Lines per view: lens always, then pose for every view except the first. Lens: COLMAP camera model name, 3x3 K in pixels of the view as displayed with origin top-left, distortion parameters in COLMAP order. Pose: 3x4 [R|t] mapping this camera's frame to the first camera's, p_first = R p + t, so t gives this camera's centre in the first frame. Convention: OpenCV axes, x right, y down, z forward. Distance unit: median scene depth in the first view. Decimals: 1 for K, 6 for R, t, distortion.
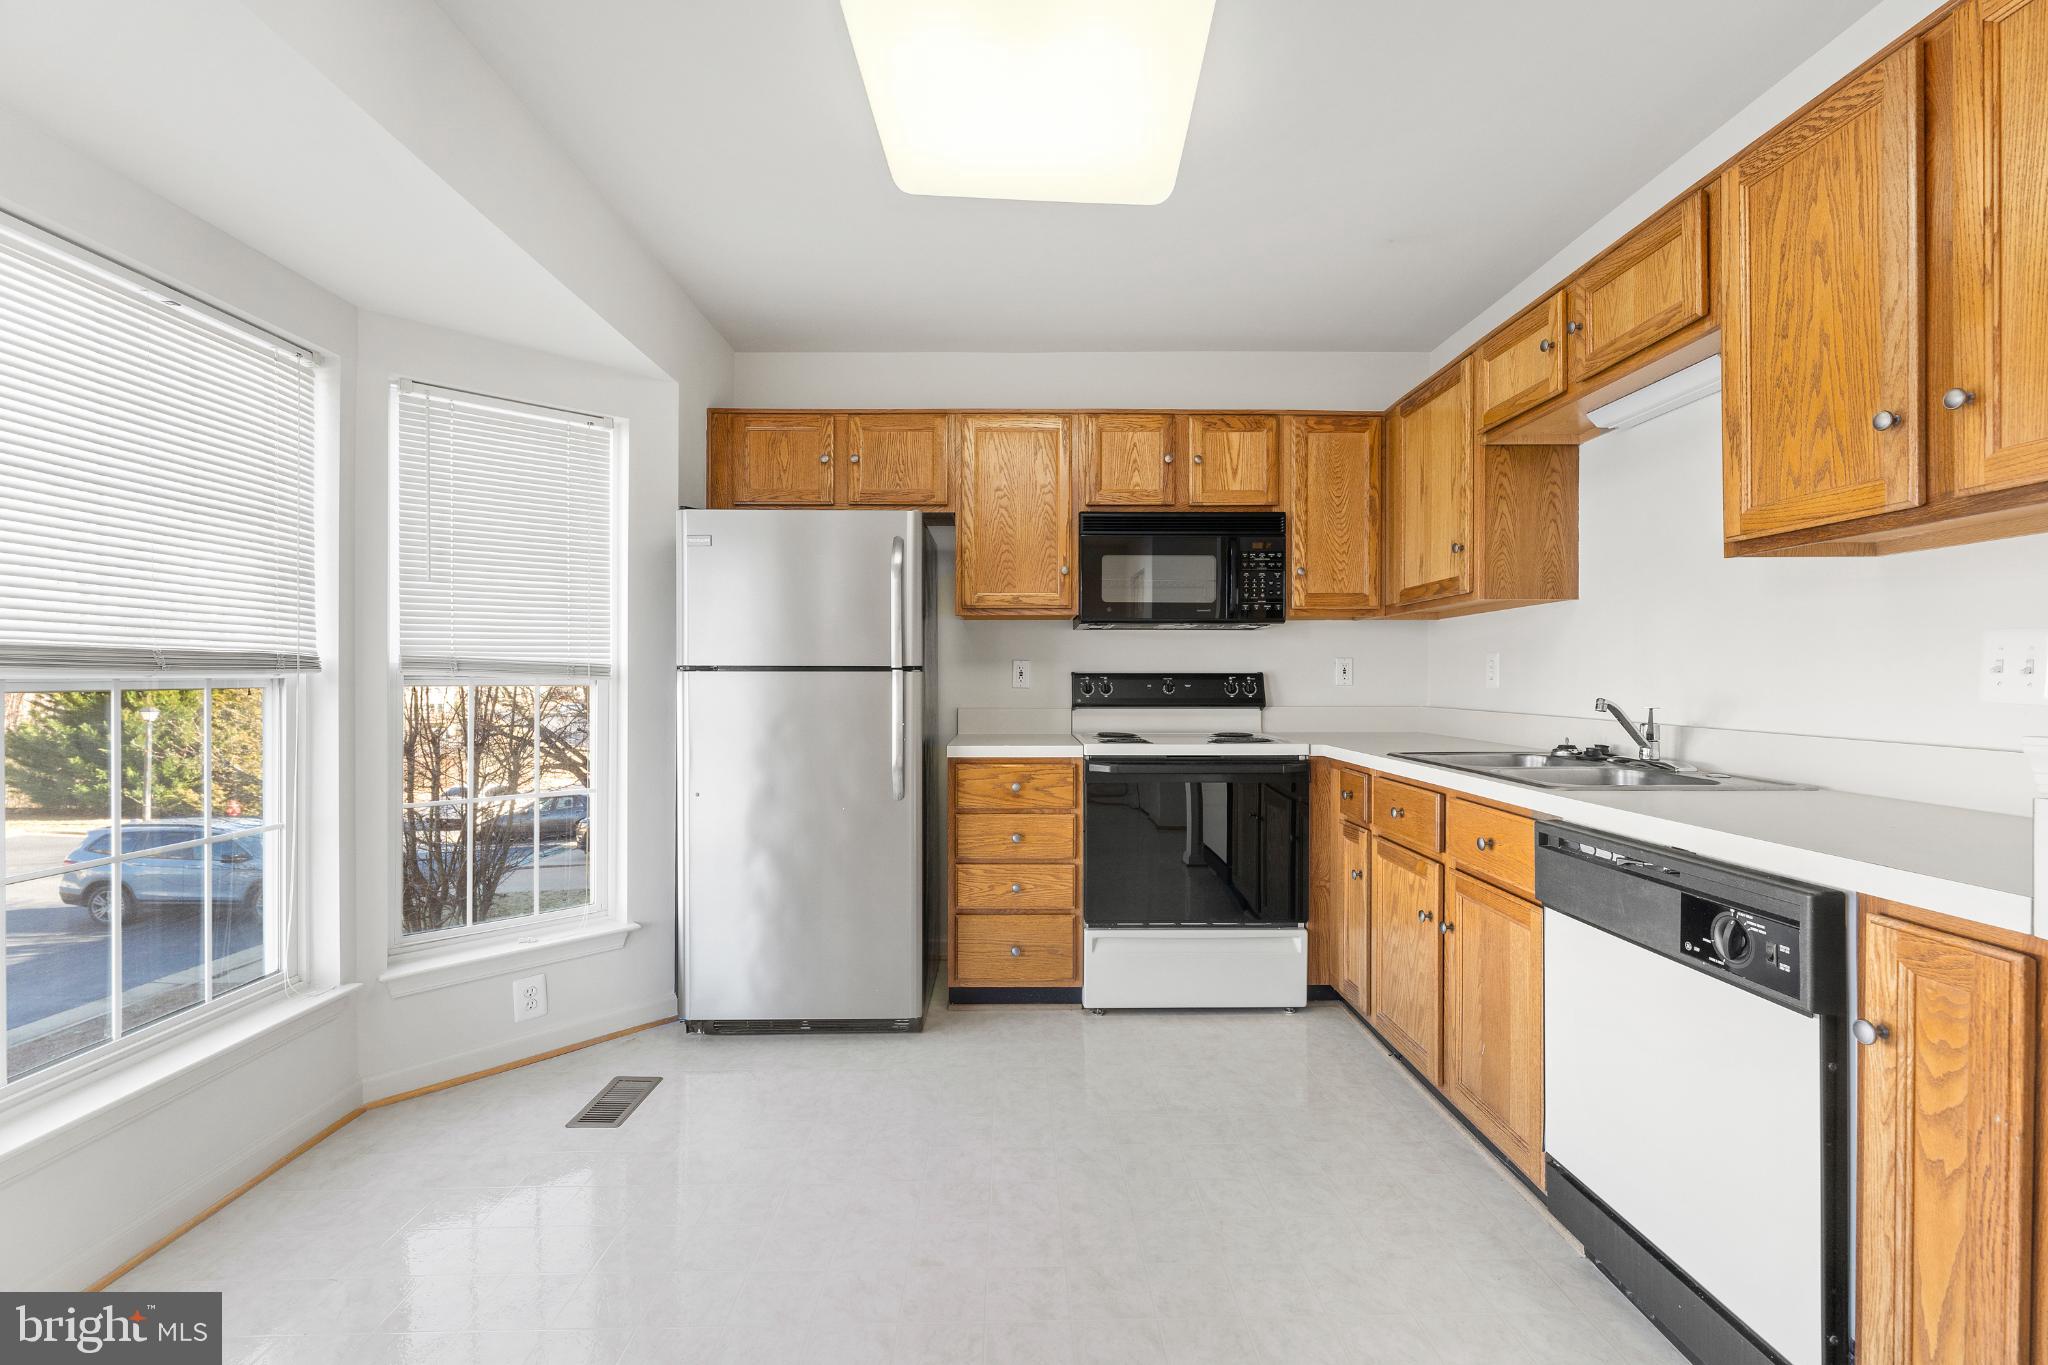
lens RADIAL K [[899.7, 0, 1028.8], [0, 899.7, 681.8], [0, 0, 1]] dist [0.000863, -0.000336]
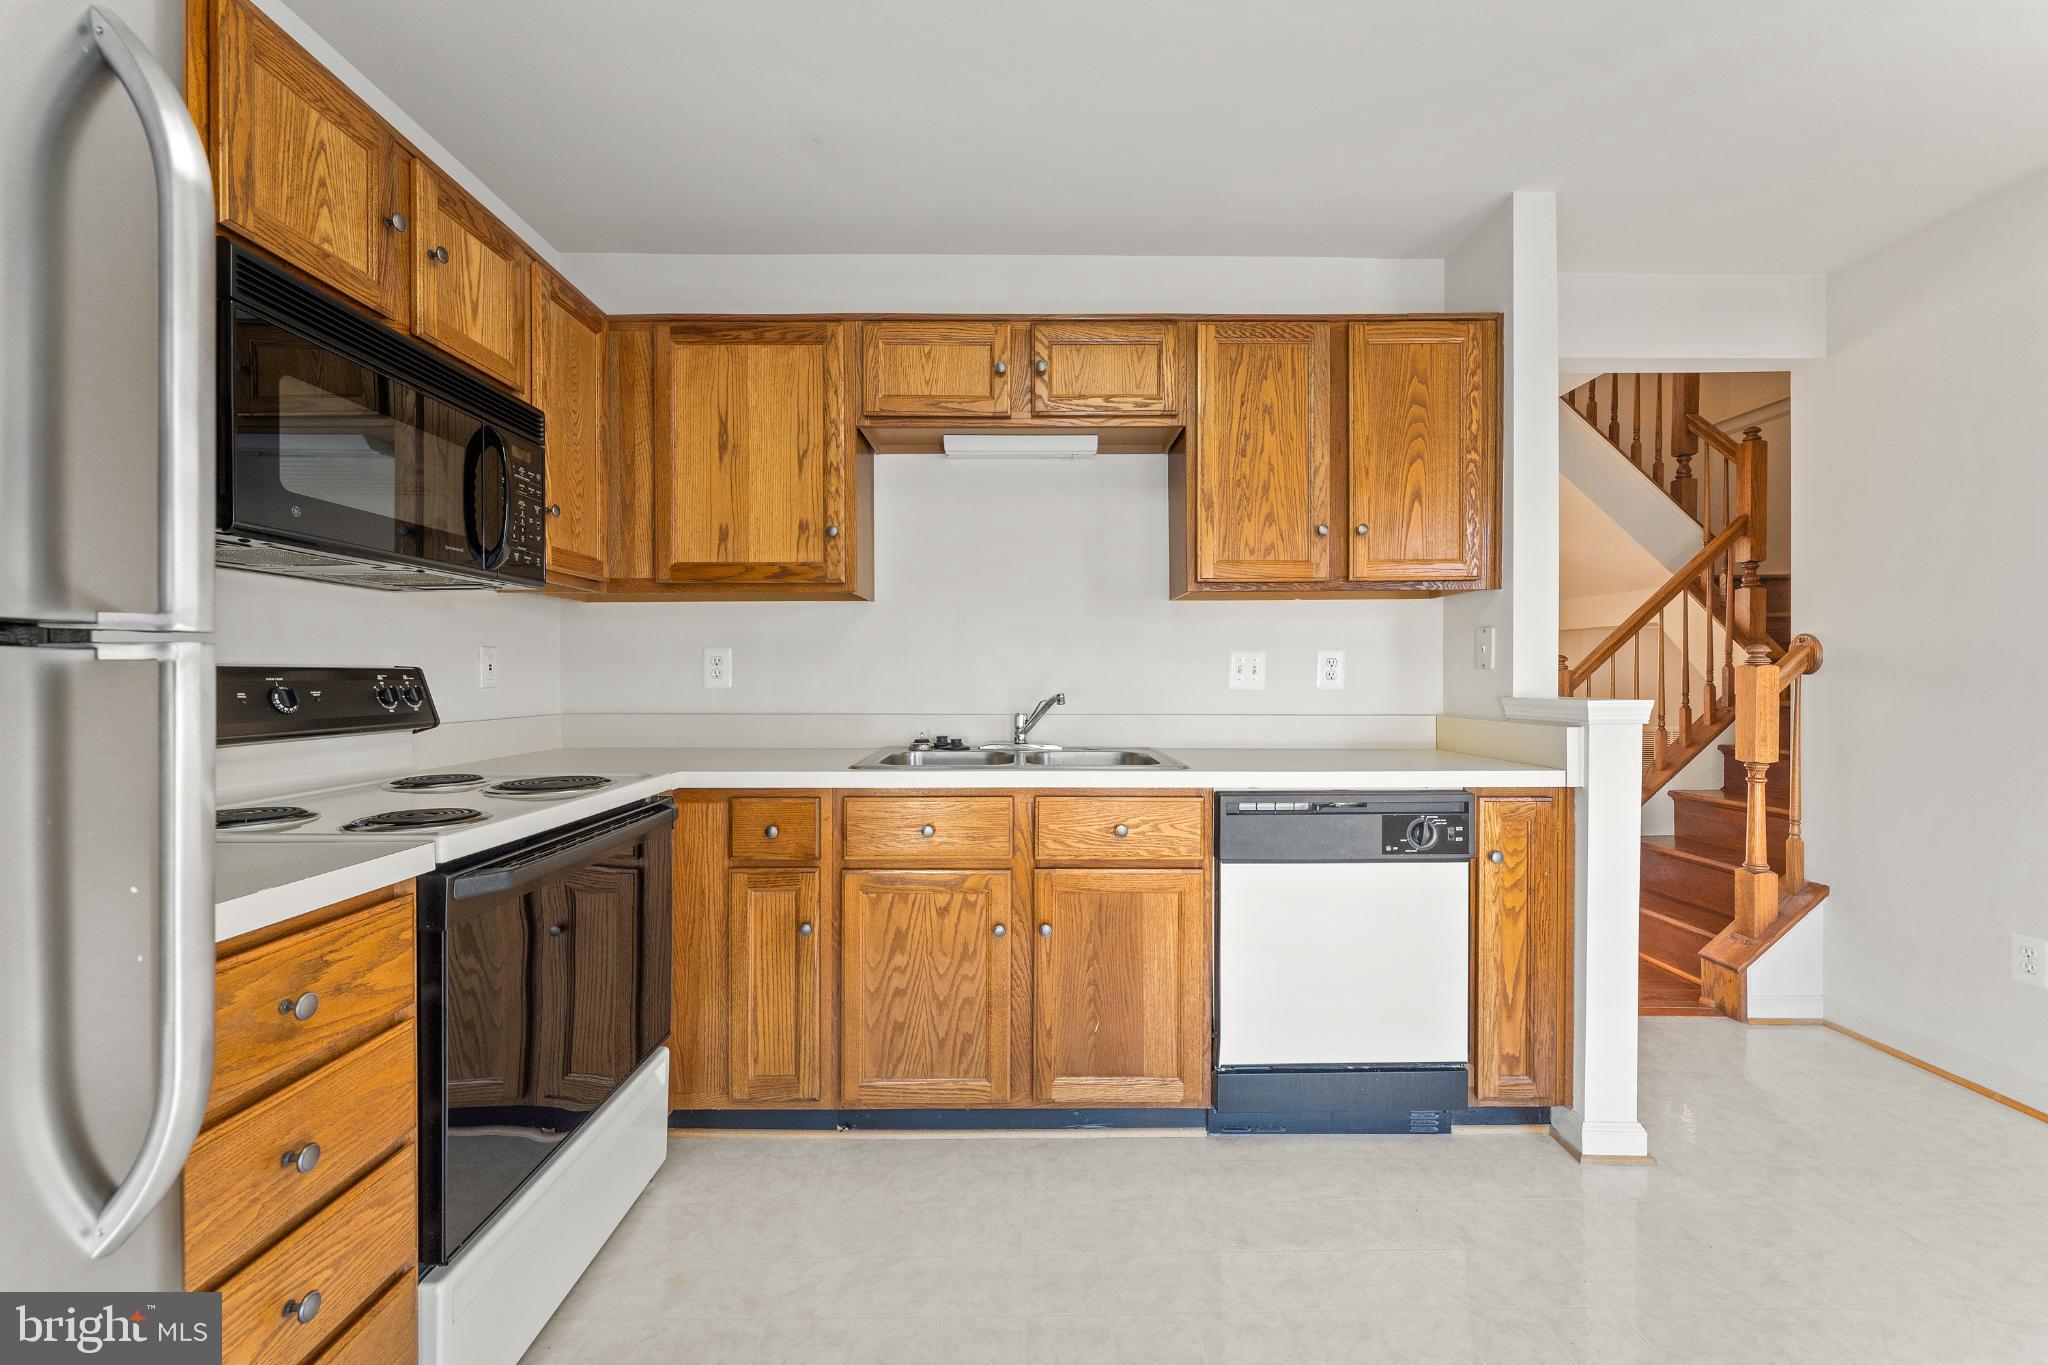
lens RADIAL K [[828.1, 0, 1029.0], [0, 828.1, 682.5], [0, 0, 1]] dist [0.002808, 0.000007]
pose [[0.010612, -0.008620, 0.999907, -0.349784], [0.005622, 0.999948, 0.008561, -0.004171], [-0.999928, 0.005531, 0.010660, 0.800392]]
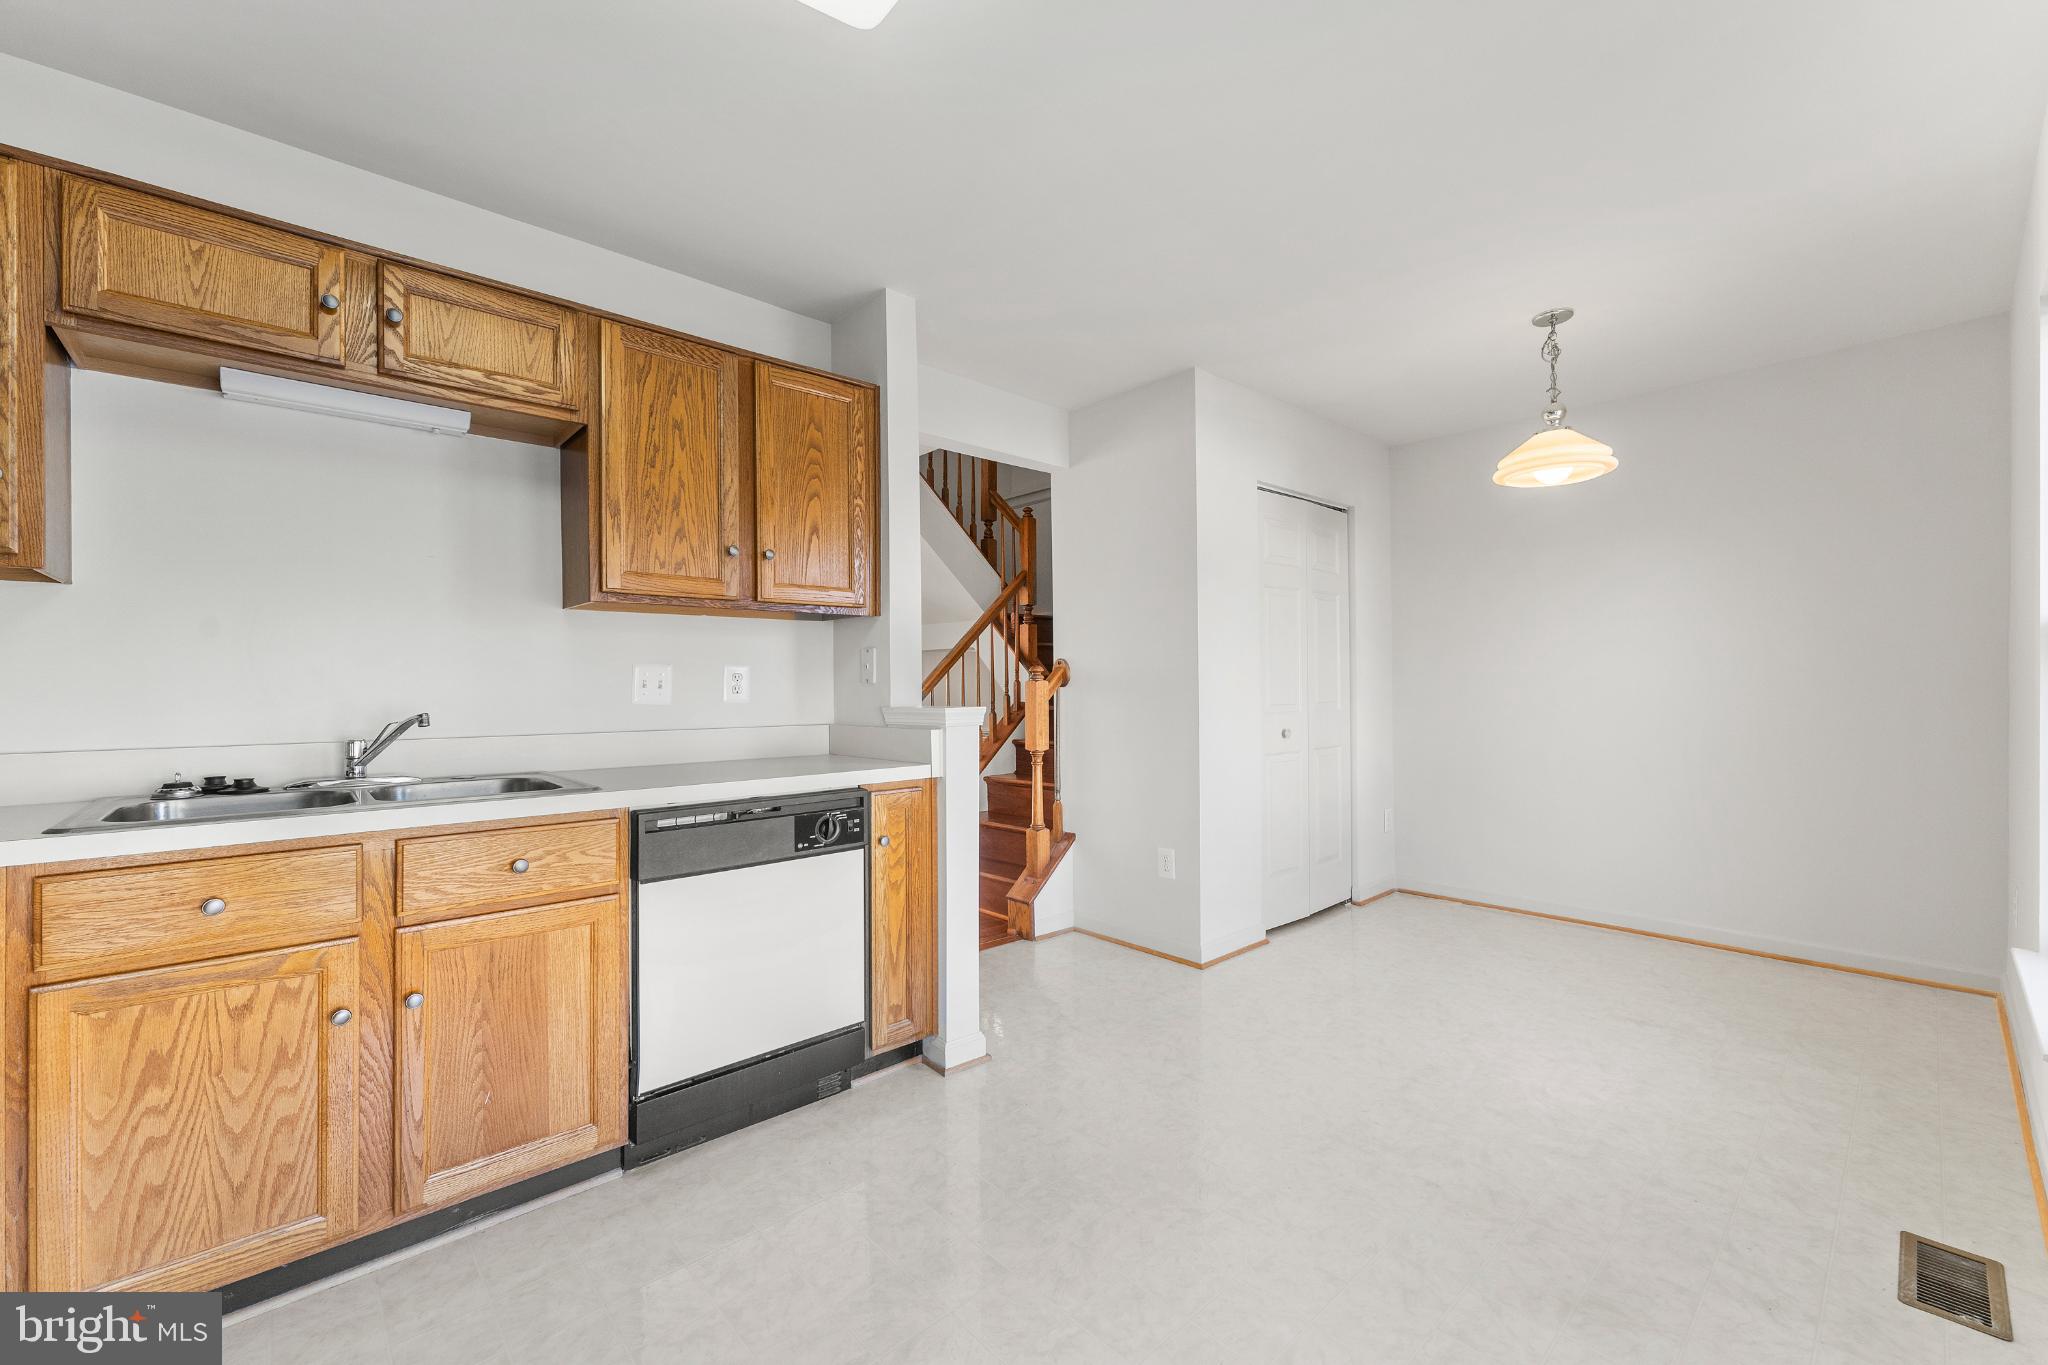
lens RADIAL K [[828.1, 0, 1029.0], [0, 828.1, 682.5], [0, 0, 1]] dist [0.002808, 0.000007]
pose [[-0.659677, 0.009325, 0.751492, -0.371784], [0.010594, 0.999939, -0.003109, -0.004227], [-0.751475, 0.005910, -0.659735, 0.854994]]
